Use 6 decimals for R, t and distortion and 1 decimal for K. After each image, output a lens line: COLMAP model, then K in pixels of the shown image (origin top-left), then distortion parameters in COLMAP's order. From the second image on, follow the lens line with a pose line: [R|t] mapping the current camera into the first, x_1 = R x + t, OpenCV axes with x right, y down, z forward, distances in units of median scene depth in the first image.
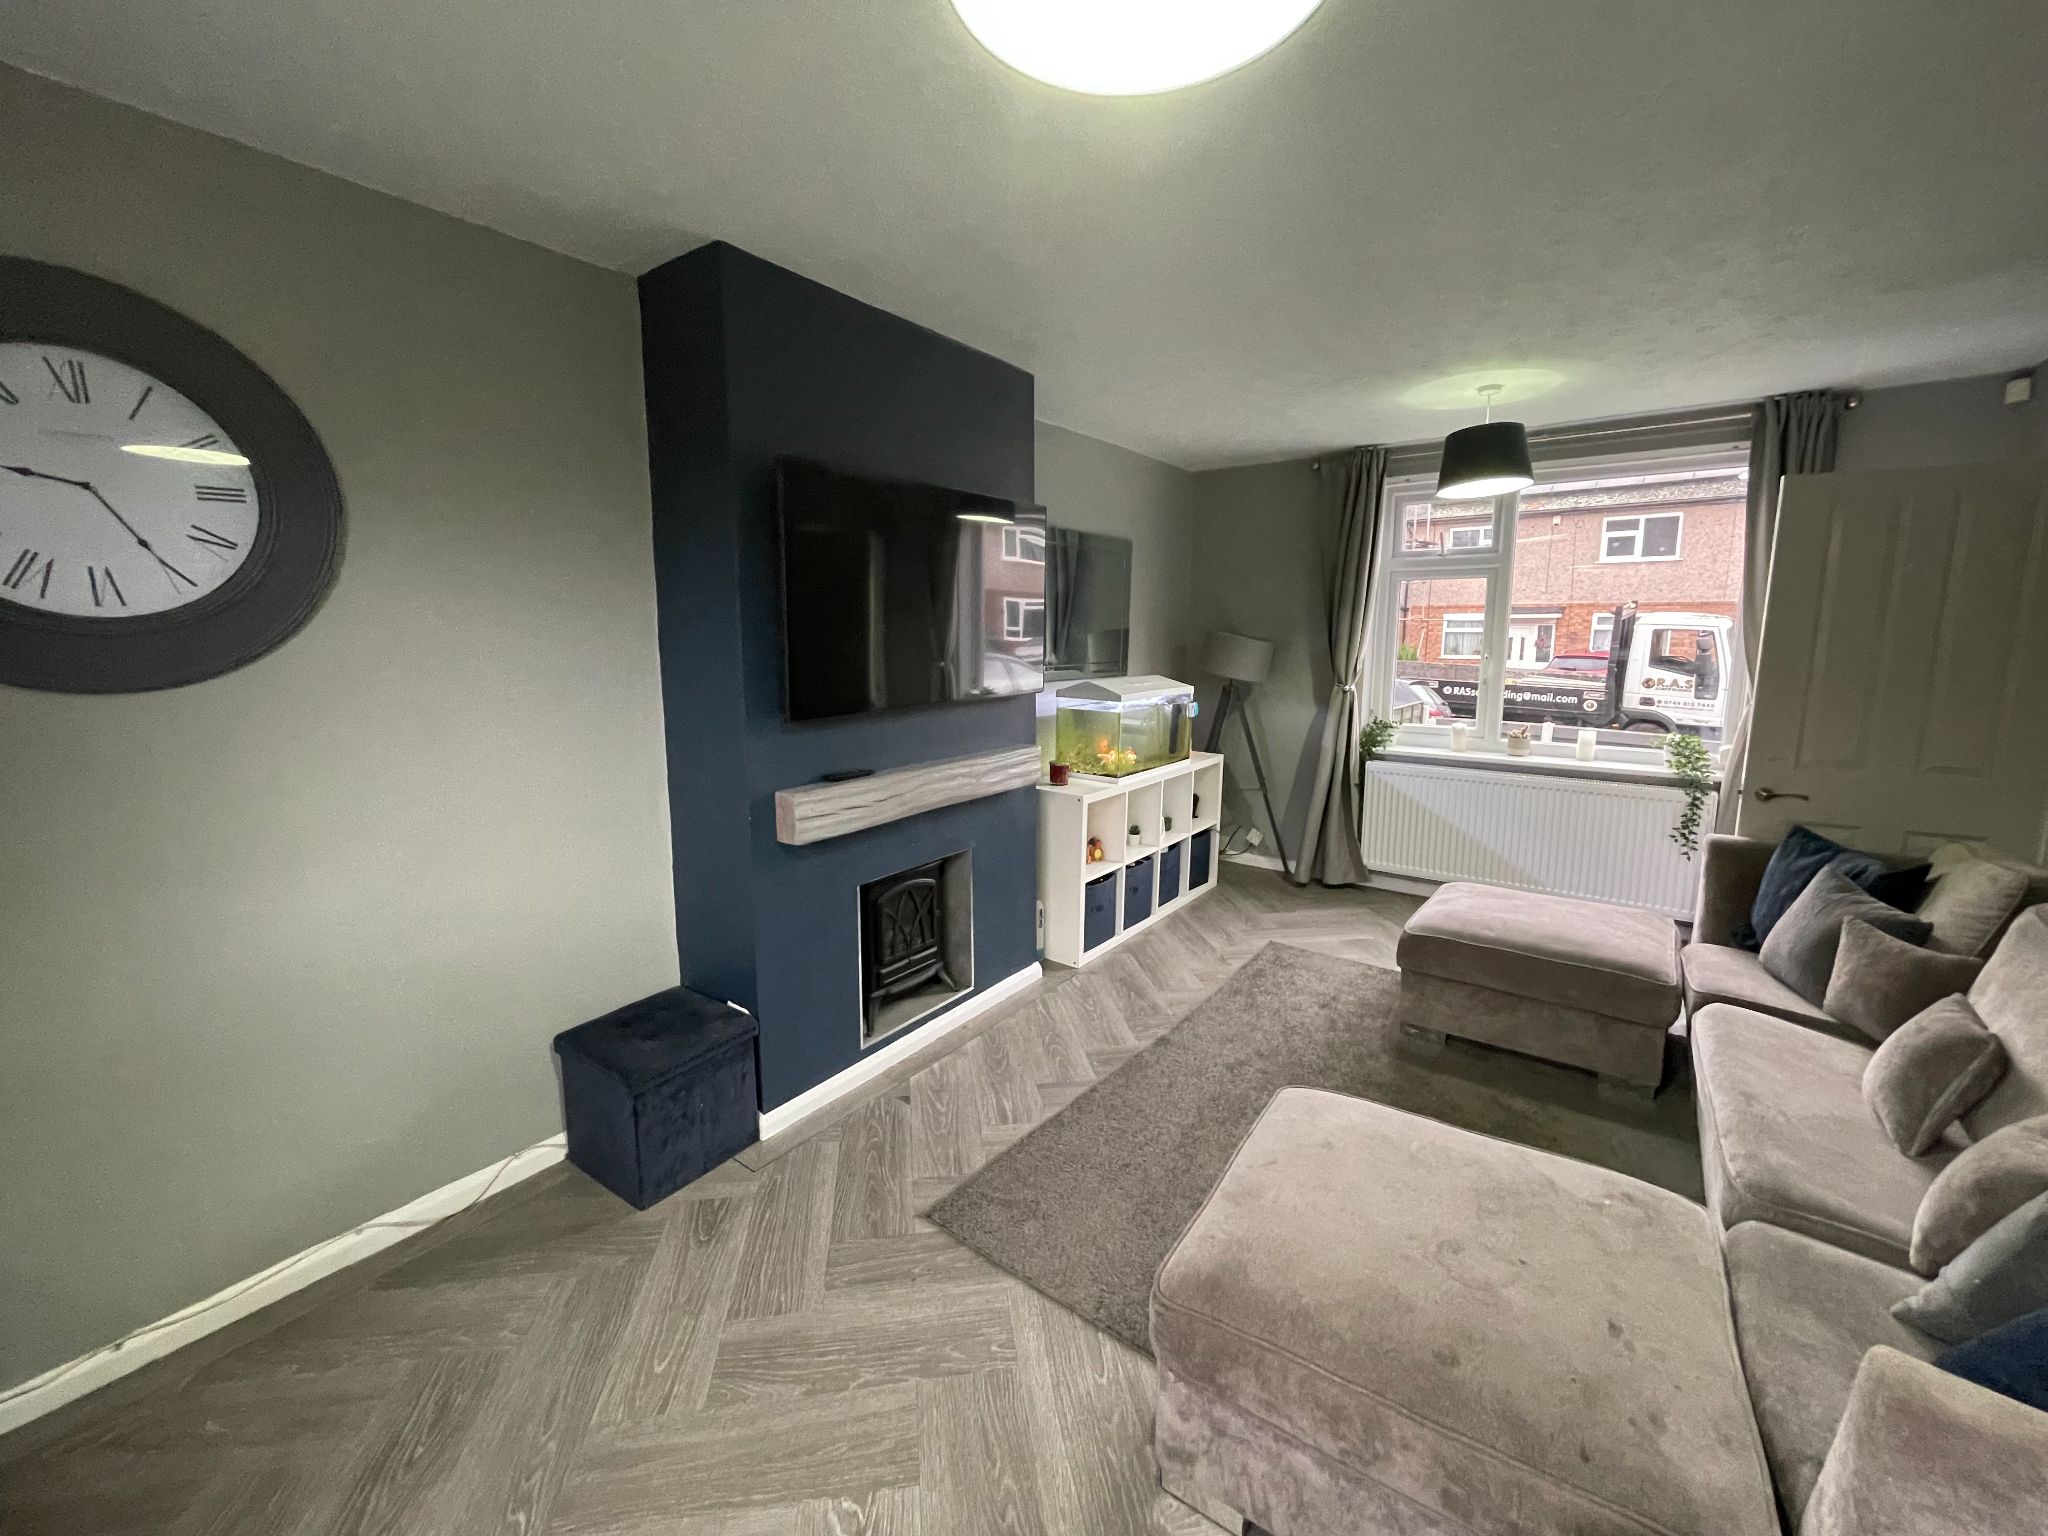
lens RADIAL K [[826.8, 0, 1023.0], [0, 826.8, 747.6], [0, 0, 1]] dist [-0.001465, -0.000147]
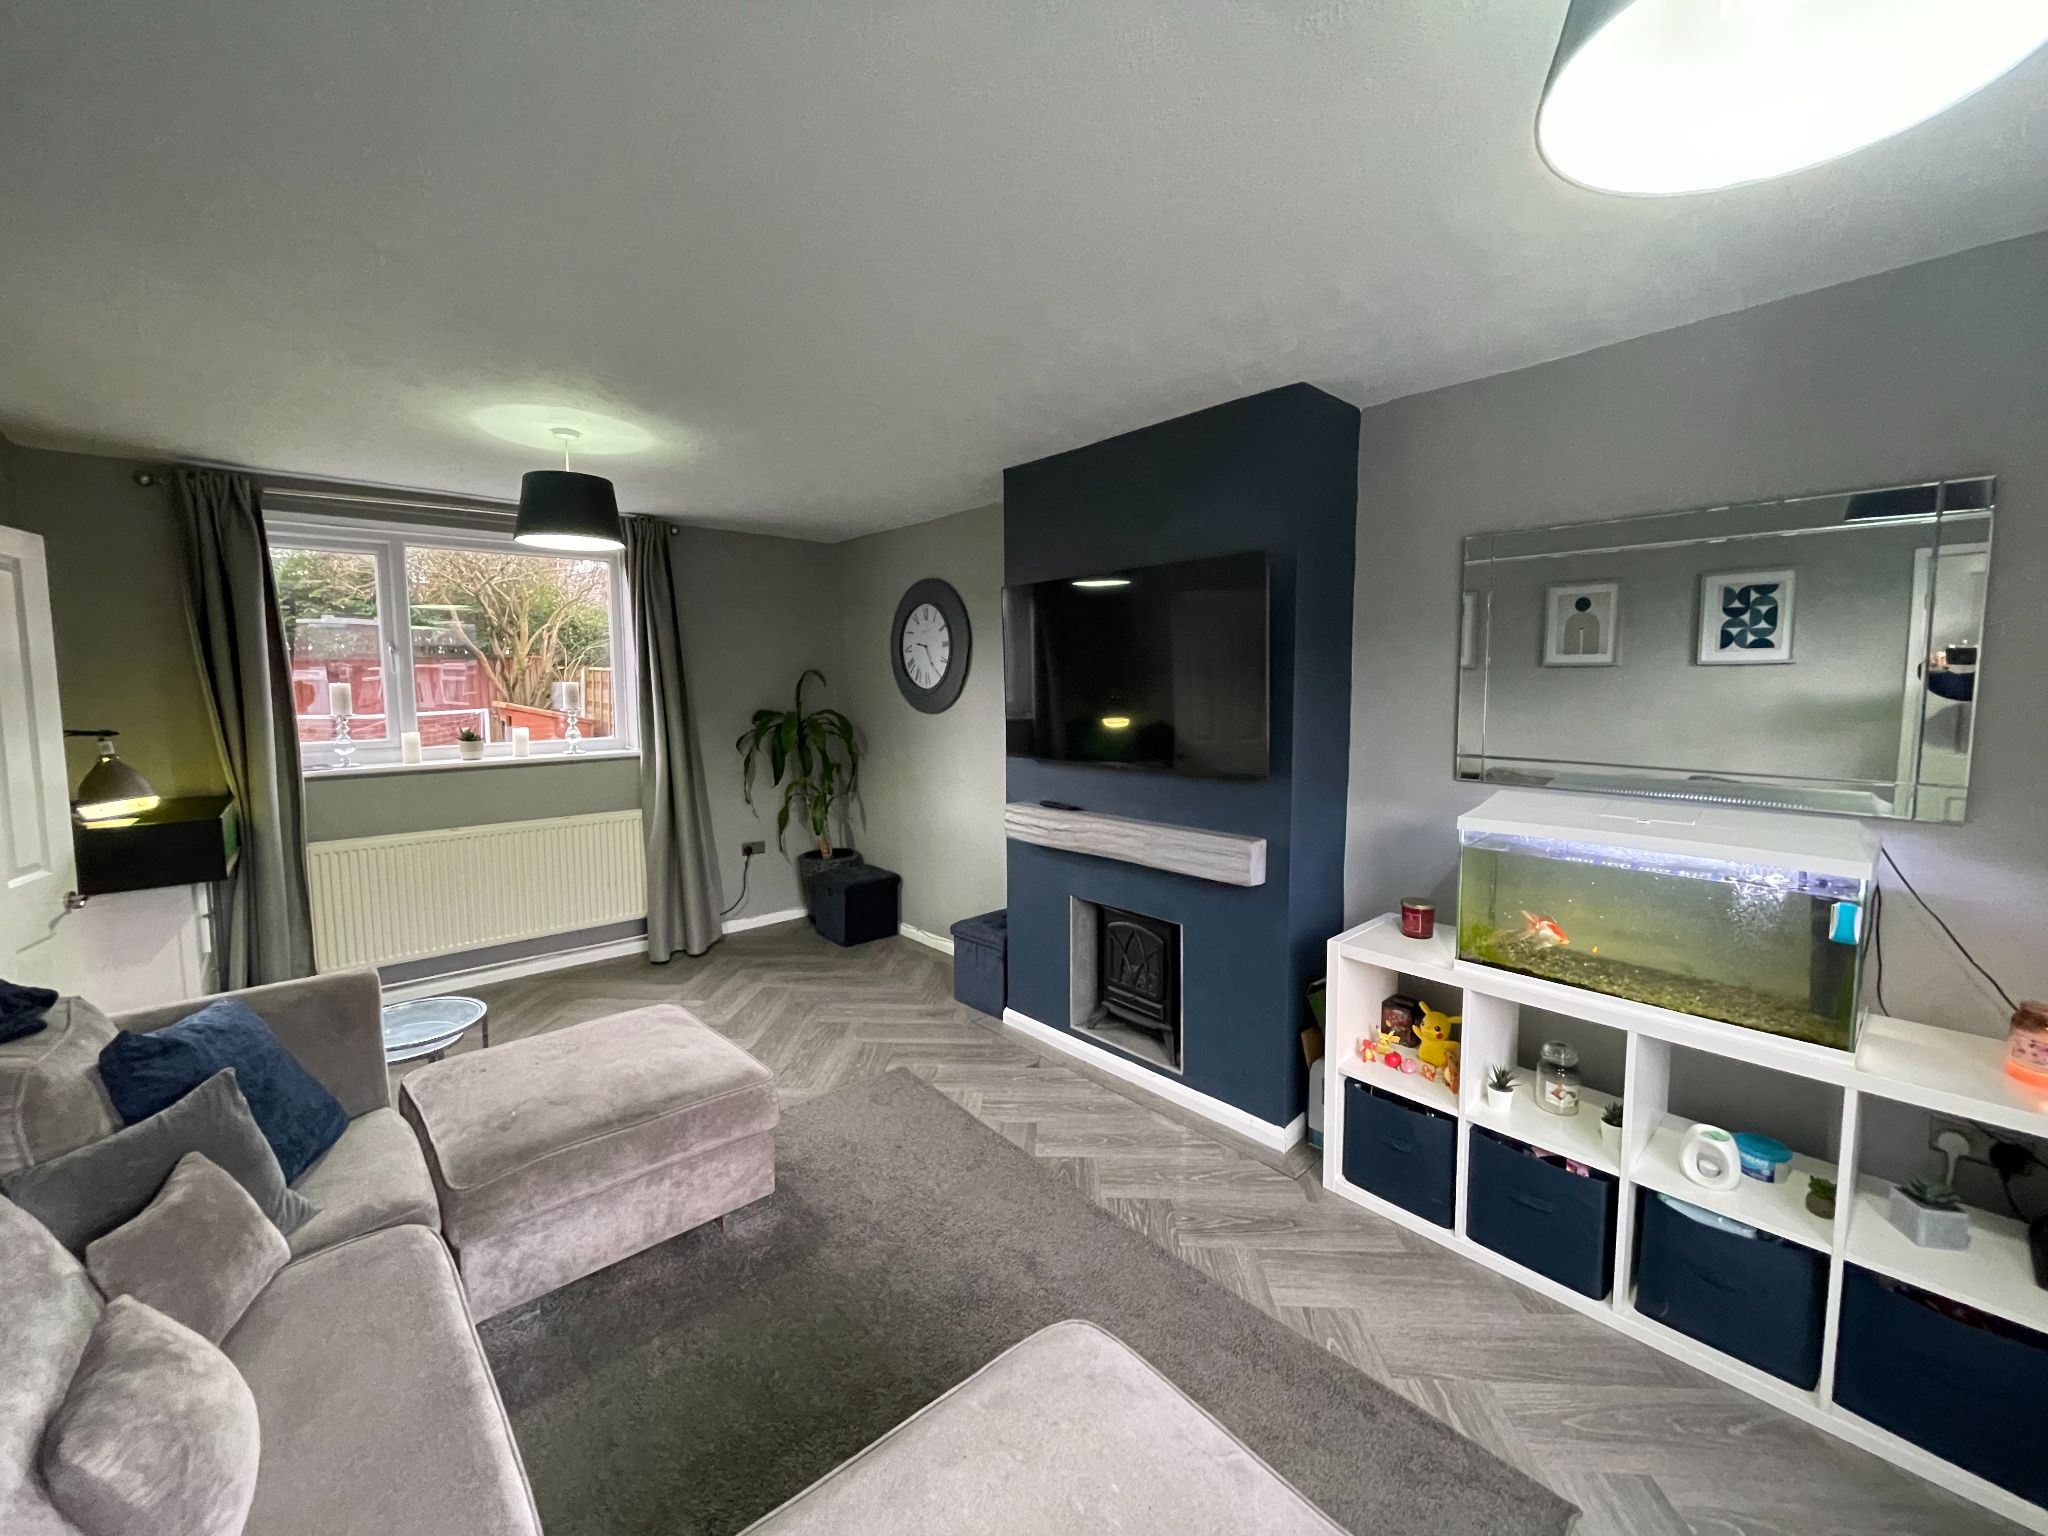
lens RADIAL K [[826.8, 0, 1023.0], [0, 826.8, 747.6], [0, 0, 1]] dist [-0.001465, -0.000147]
pose [[-0.203757, 0.079411, -0.975796, 1.147024], [-0.133489, 0.985143, 0.108046, -0.204470], [0.969878, 0.152273, -0.190129, 1.247279]]
